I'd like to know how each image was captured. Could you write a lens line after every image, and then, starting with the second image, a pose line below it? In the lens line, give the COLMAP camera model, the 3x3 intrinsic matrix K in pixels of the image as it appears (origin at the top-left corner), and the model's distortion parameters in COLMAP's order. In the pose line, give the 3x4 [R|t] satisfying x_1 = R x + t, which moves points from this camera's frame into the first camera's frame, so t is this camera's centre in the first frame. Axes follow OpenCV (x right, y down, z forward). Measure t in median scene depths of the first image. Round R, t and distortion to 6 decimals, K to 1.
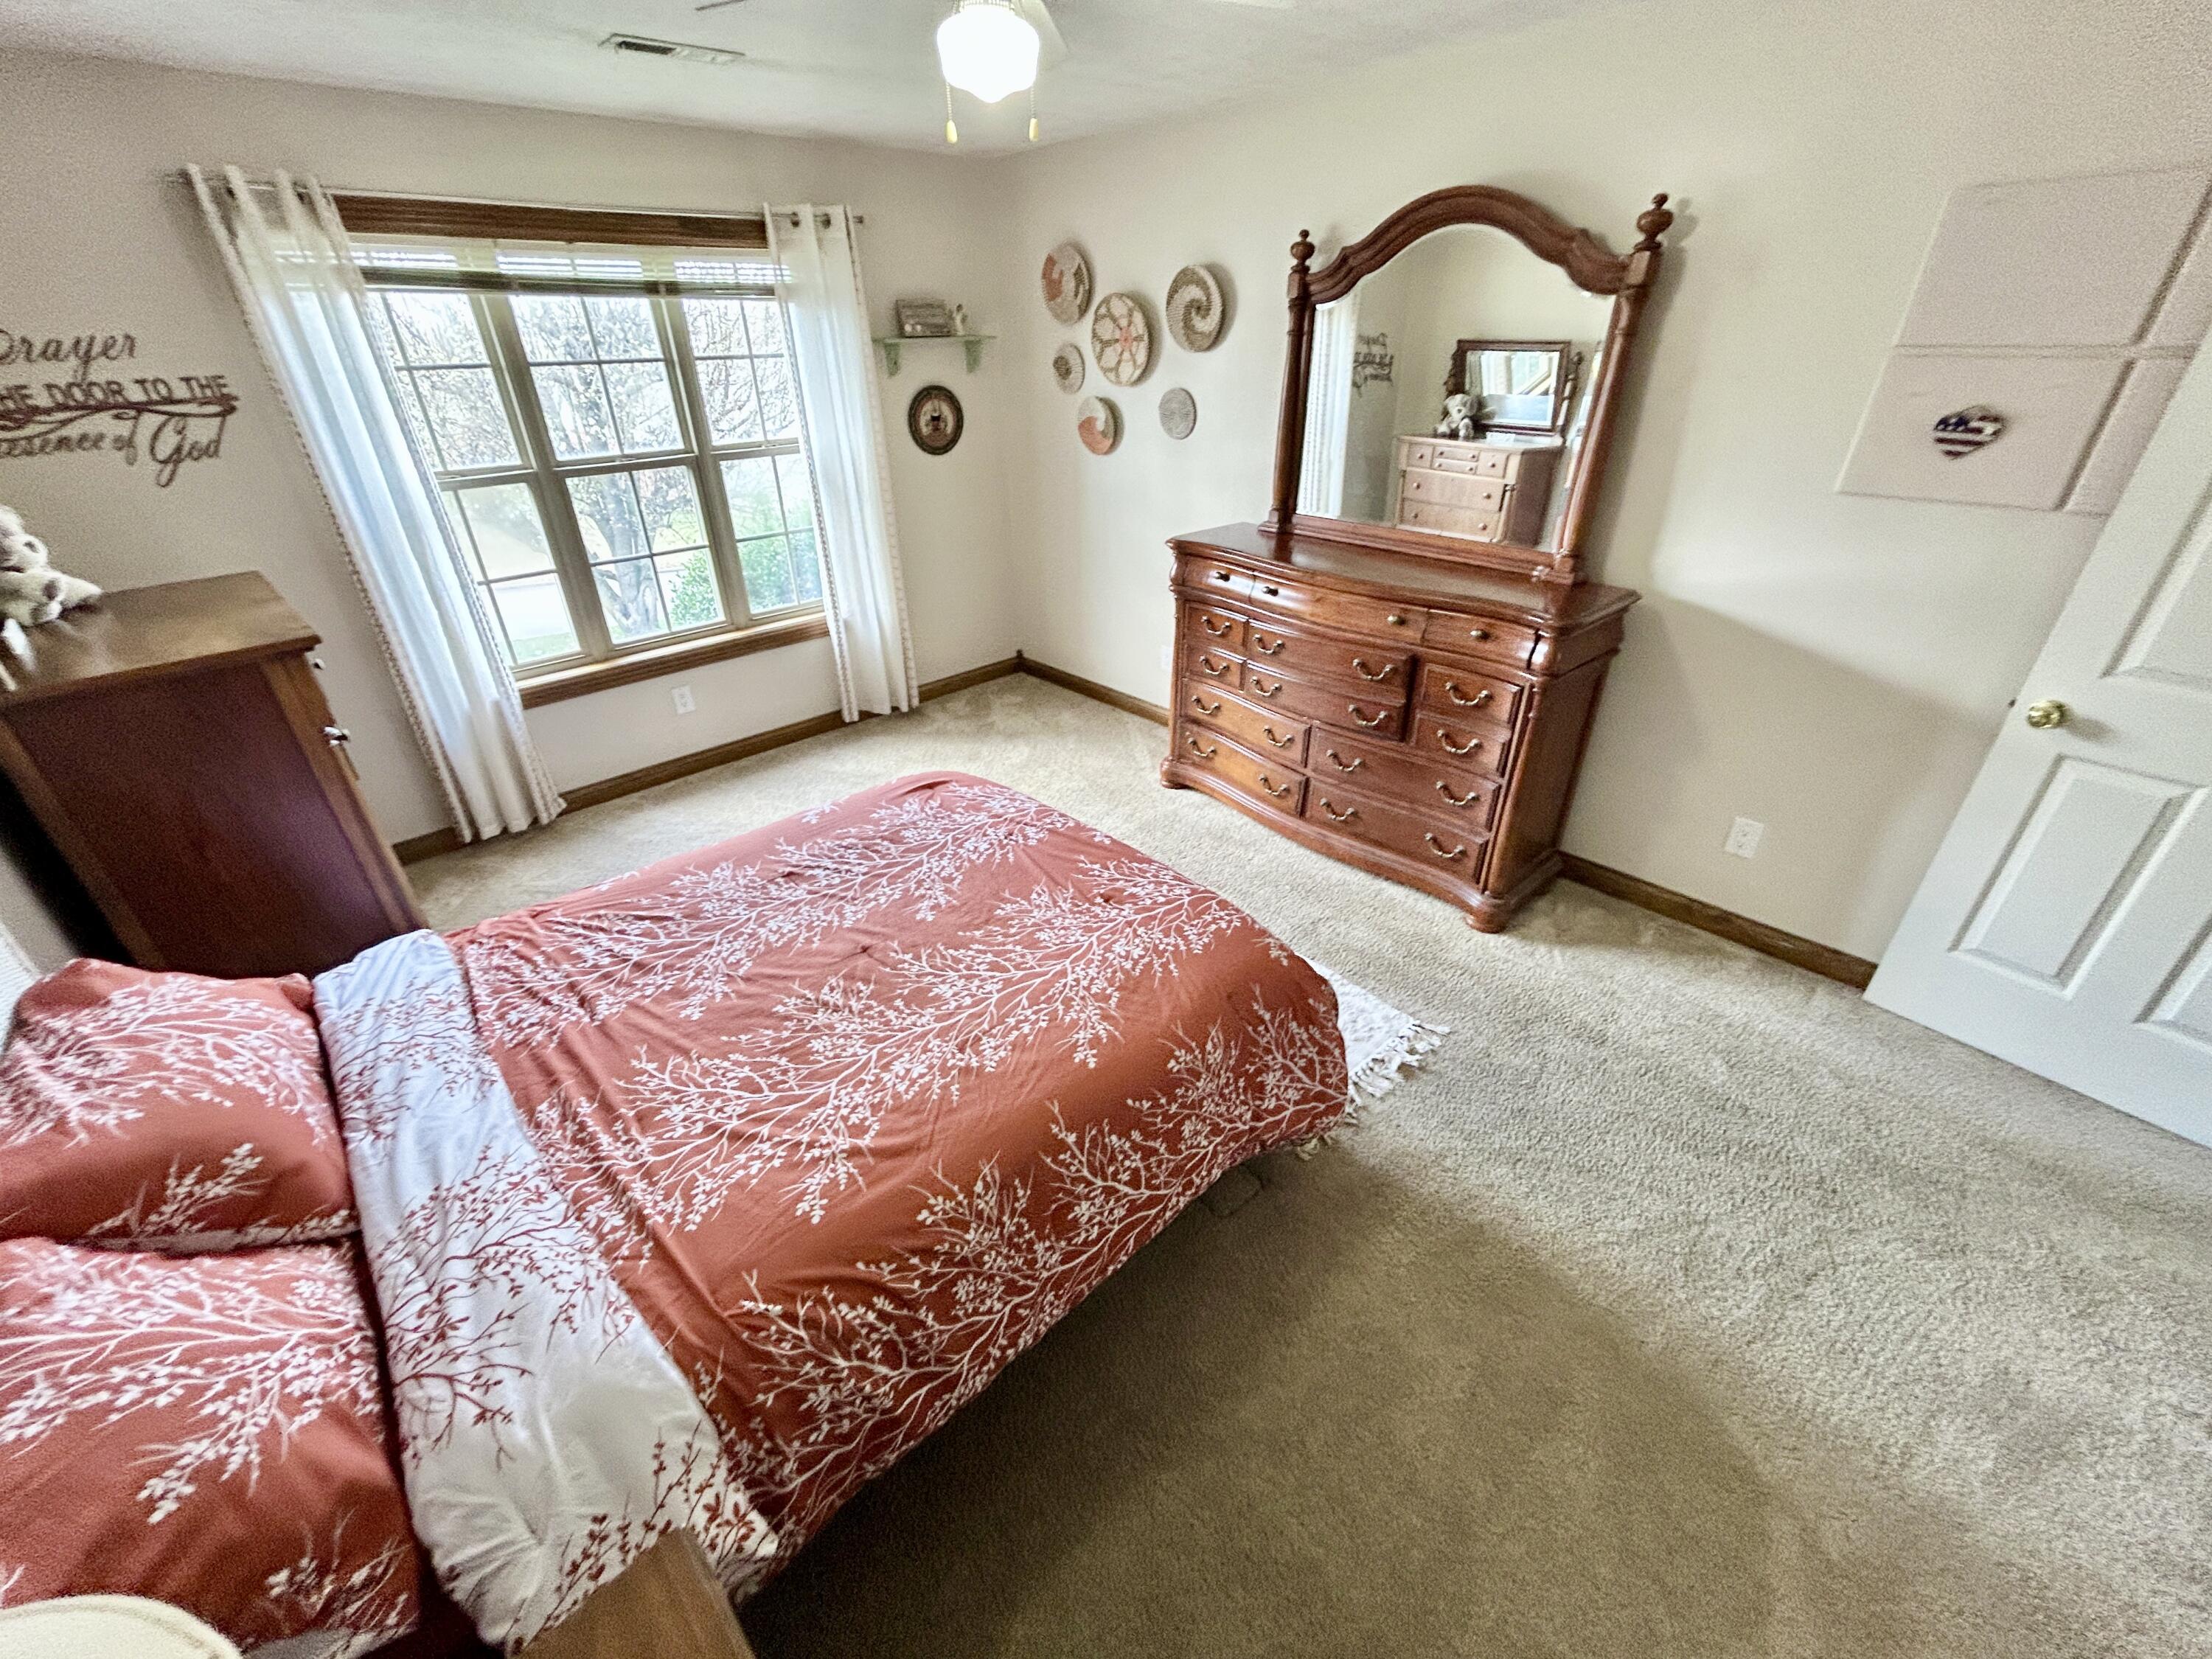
lens RADIAL K [[910.7, 0, 1095.2], [0, 910.7, 835.2], [0, 0, 1]] dist [-0.001778, -0.000226]
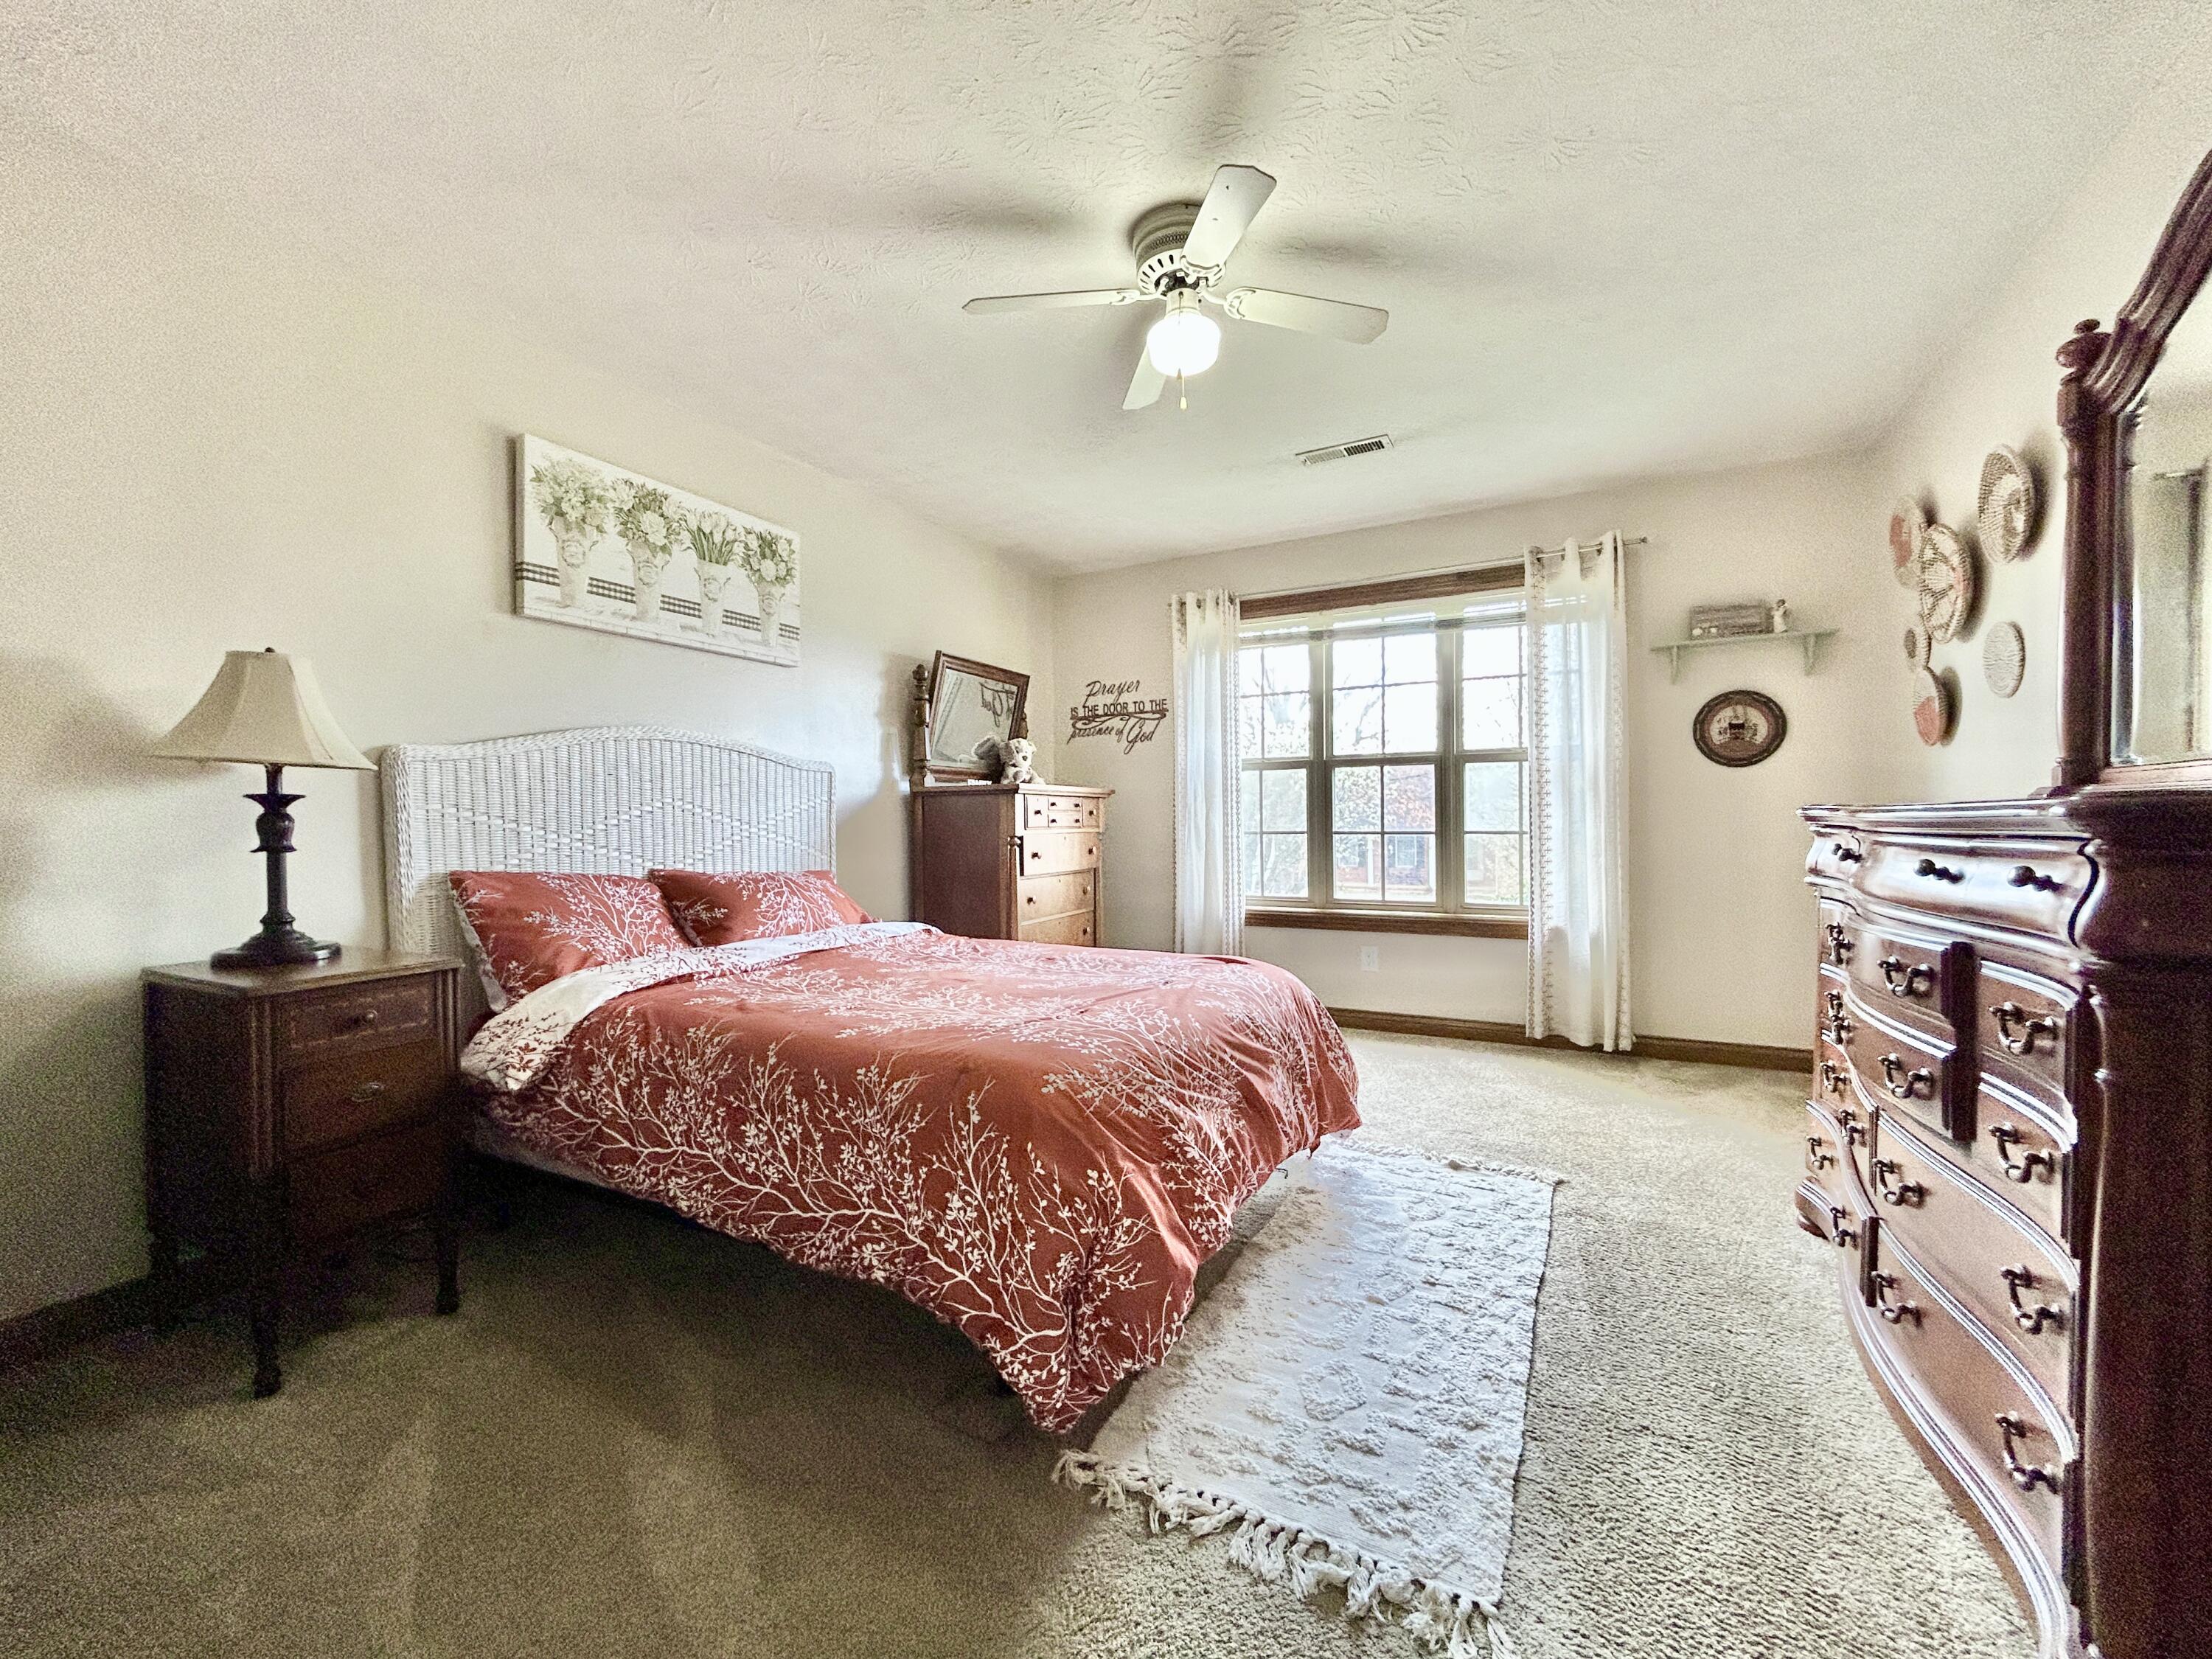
lens RADIAL K [[910.7, 0, 1095.2], [0, 910.7, 835.2], [0, 0, 1]] dist [-0.001778, -0.000226]
pose [[0.297364, 0.023857, -0.954466, 0.559996], [-0.470231, 0.873694, -0.124663, 0.014507], [0.830938, 0.485890, 0.271023, 0.412348]]
